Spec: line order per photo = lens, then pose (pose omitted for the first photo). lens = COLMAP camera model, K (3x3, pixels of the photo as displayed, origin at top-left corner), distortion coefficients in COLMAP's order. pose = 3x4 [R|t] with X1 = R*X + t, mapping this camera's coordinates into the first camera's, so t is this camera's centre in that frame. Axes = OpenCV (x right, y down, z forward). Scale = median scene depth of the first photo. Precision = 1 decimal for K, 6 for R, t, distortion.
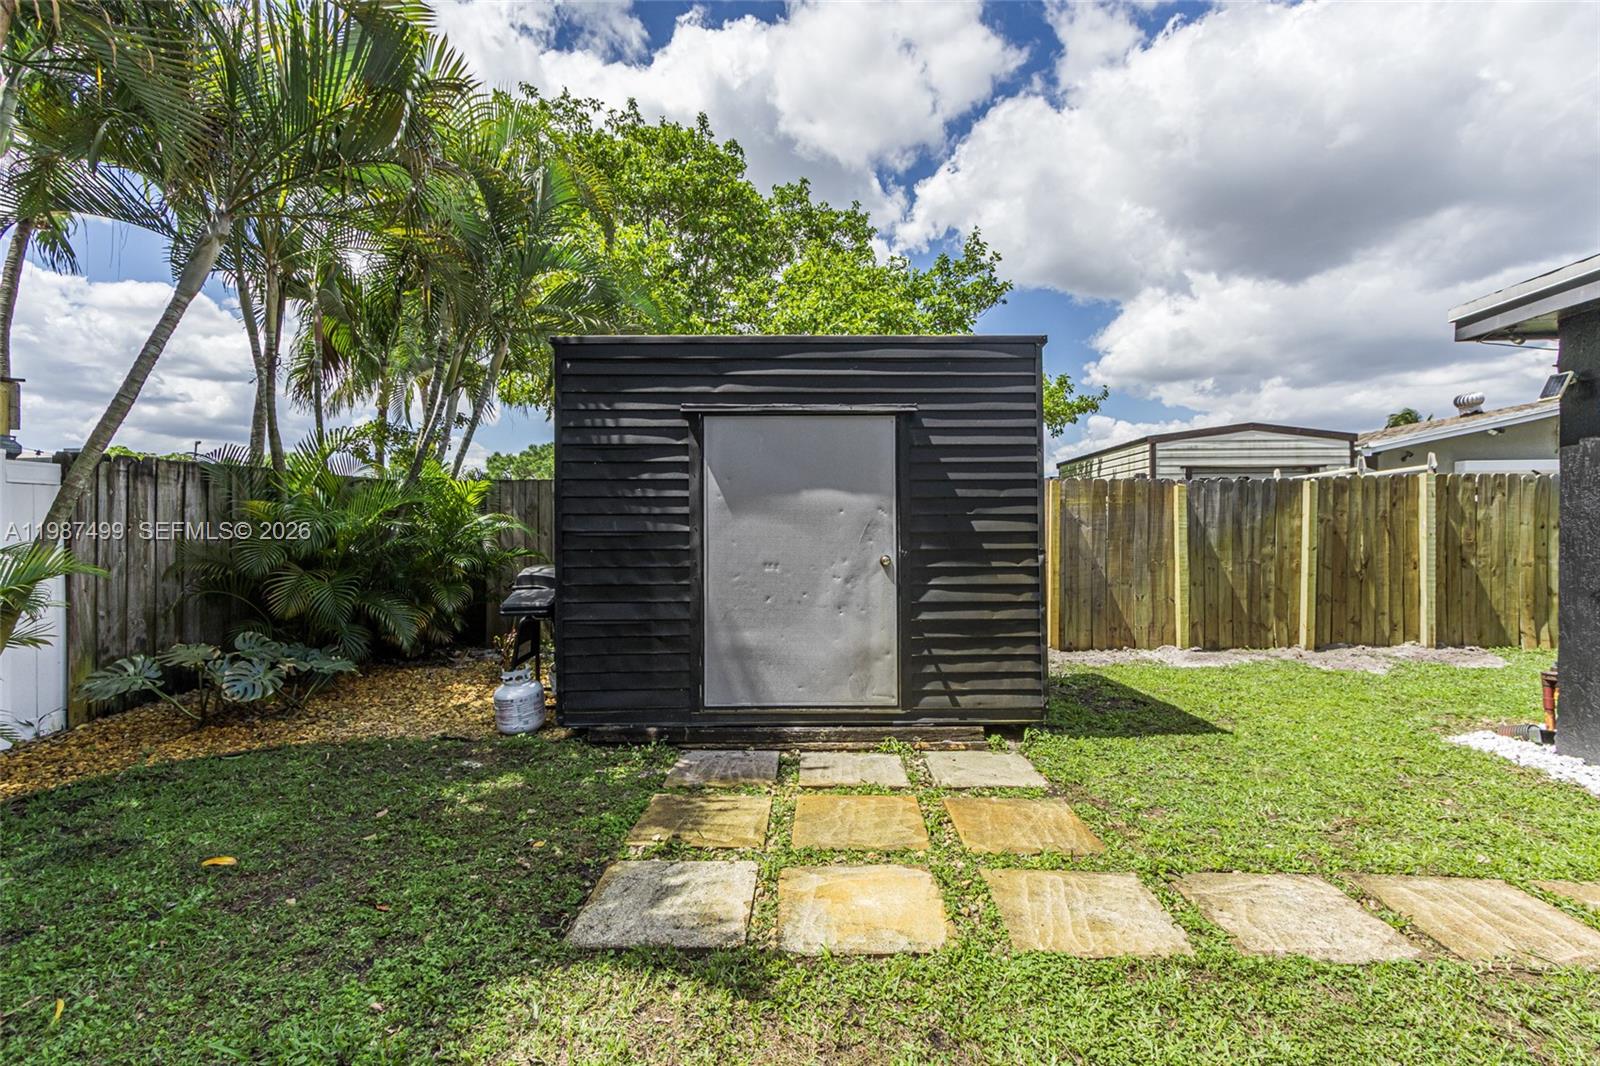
lens RADIAL K [[736.2, 0, 799.8], [0, 736.2, 524.9], [0, 0, 1]] dist [0.003729, 0.001565]
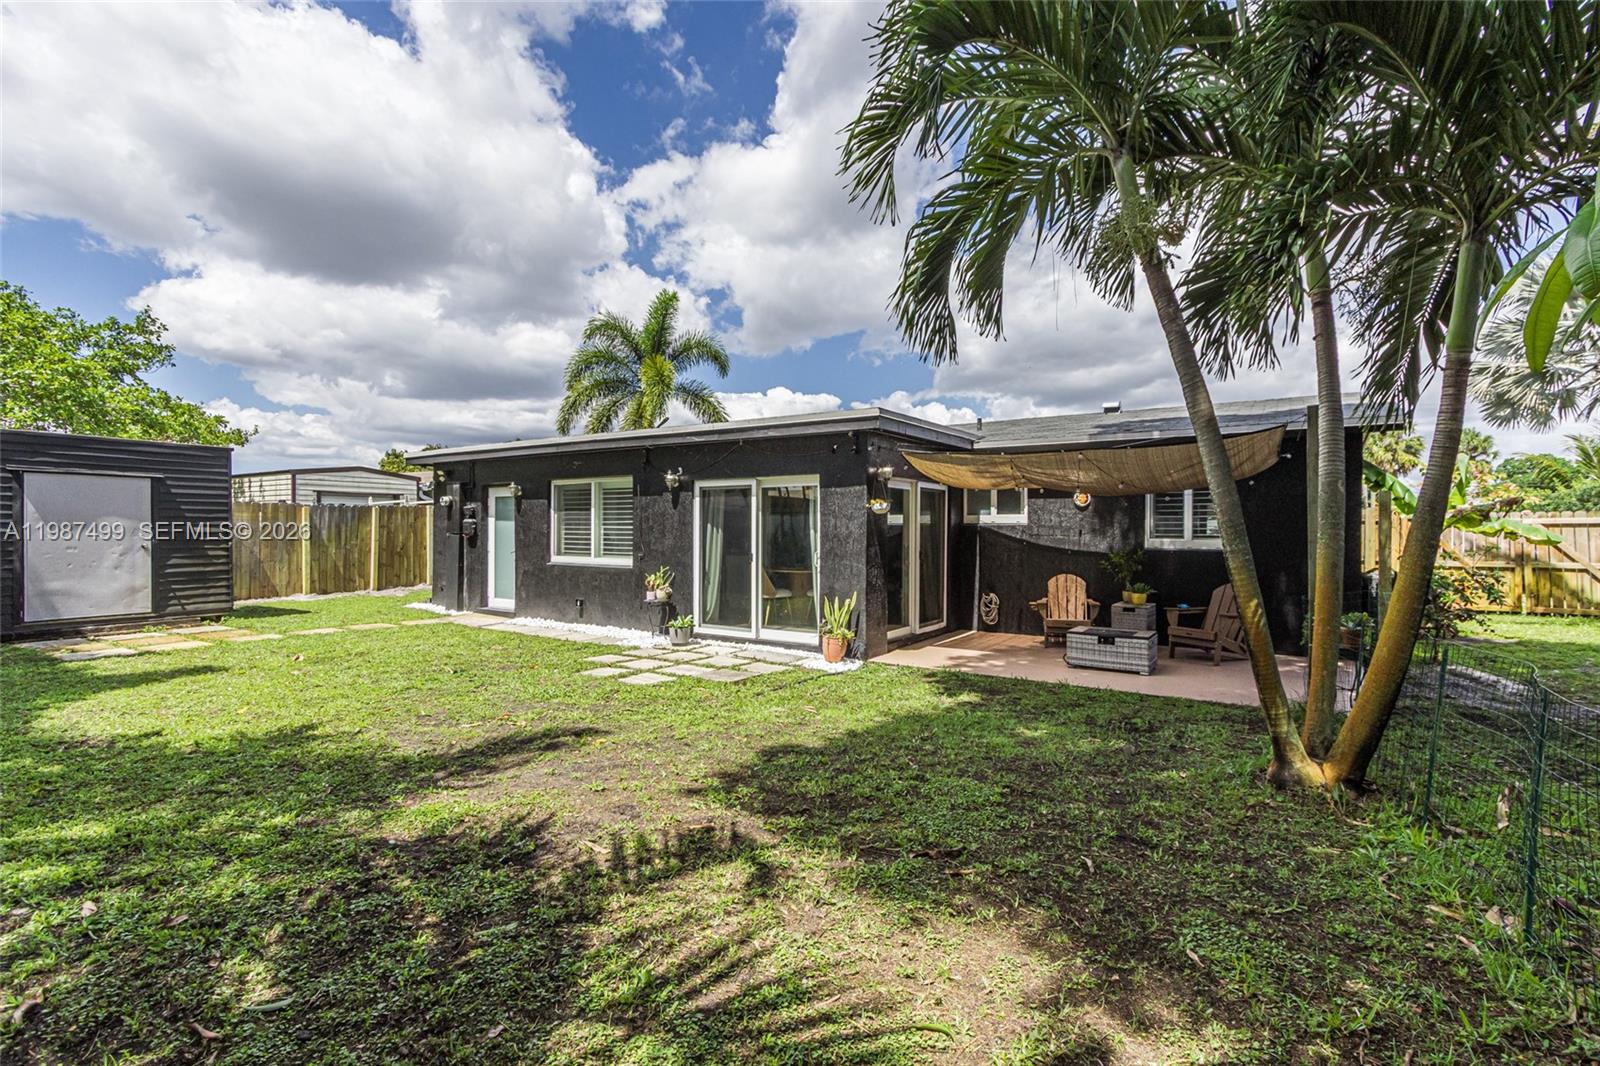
lens RADIAL K [[736.2, 0, 807.0], [0, 736.2, 532.6], [0, 0, 1]] dist [0.003729, 0.001565]
pose [[0.506107, 0.000805, 0.862470, -0.757244], [-0.009333, 0.999946, 0.004543, -0.017181], [-0.862420, -0.010349, 0.506087, -1.740847]]
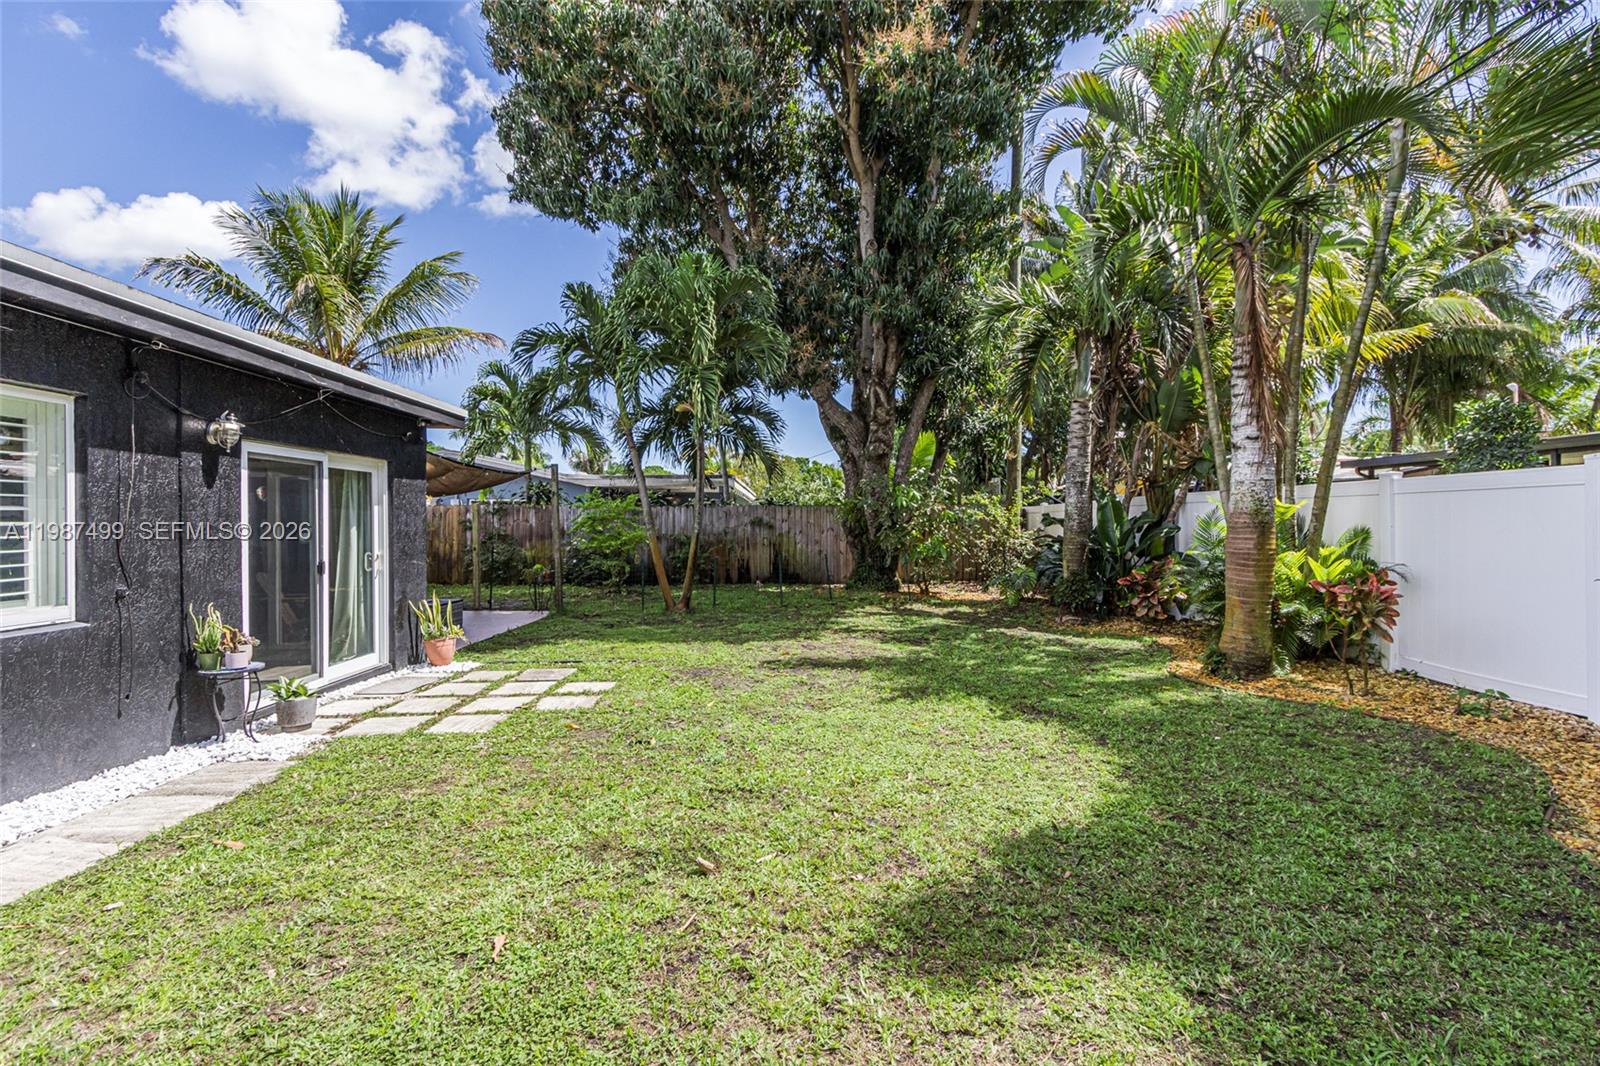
lens RADIAL K [[736.2, 0, 804.5], [0, 736.2, 536.1], [0, 0, 1]] dist [0.003729, 0.001565]
pose [[-0.996721, 0.010965, -0.080168, 0.094558], [0.010007, 0.999874, 0.012352, -0.005810], [0.080293, 0.011509, -0.996705, 0.804863]]
